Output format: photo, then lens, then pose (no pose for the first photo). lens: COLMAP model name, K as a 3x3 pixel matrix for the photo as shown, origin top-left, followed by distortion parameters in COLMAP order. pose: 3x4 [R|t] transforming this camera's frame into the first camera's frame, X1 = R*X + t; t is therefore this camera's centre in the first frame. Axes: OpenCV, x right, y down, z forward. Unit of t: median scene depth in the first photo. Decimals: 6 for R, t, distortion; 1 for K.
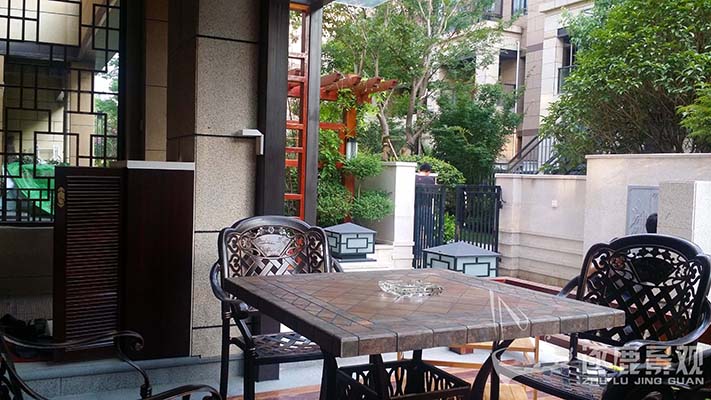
lens RADIAL K [[687.0, 0, 355.5], [0, 687.0, 200.0], [0, 0, 1]] dist [0.052646, -0.015369]
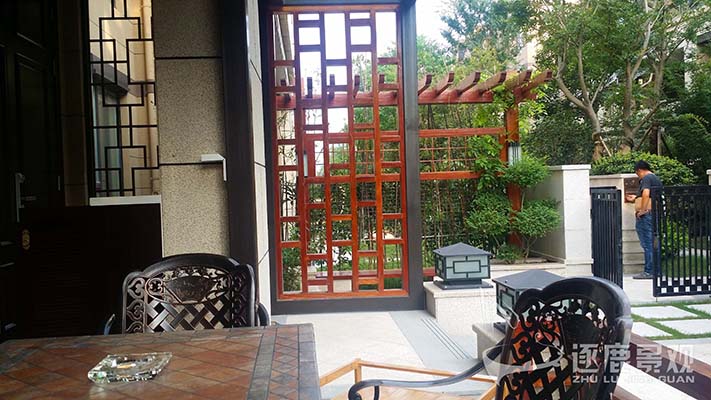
lens RADIAL K [[687.0, 0, 355.5], [0, 687.0, 200.0], [0, 0, 1]] dist [0.052646, -0.015369]
pose [[0.915774, -0.053604, -0.398101, 0.222997], [0.048778, 0.998562, -0.022248, -0.008415], [0.398721, 0.000956, 0.917072, 0.151664]]
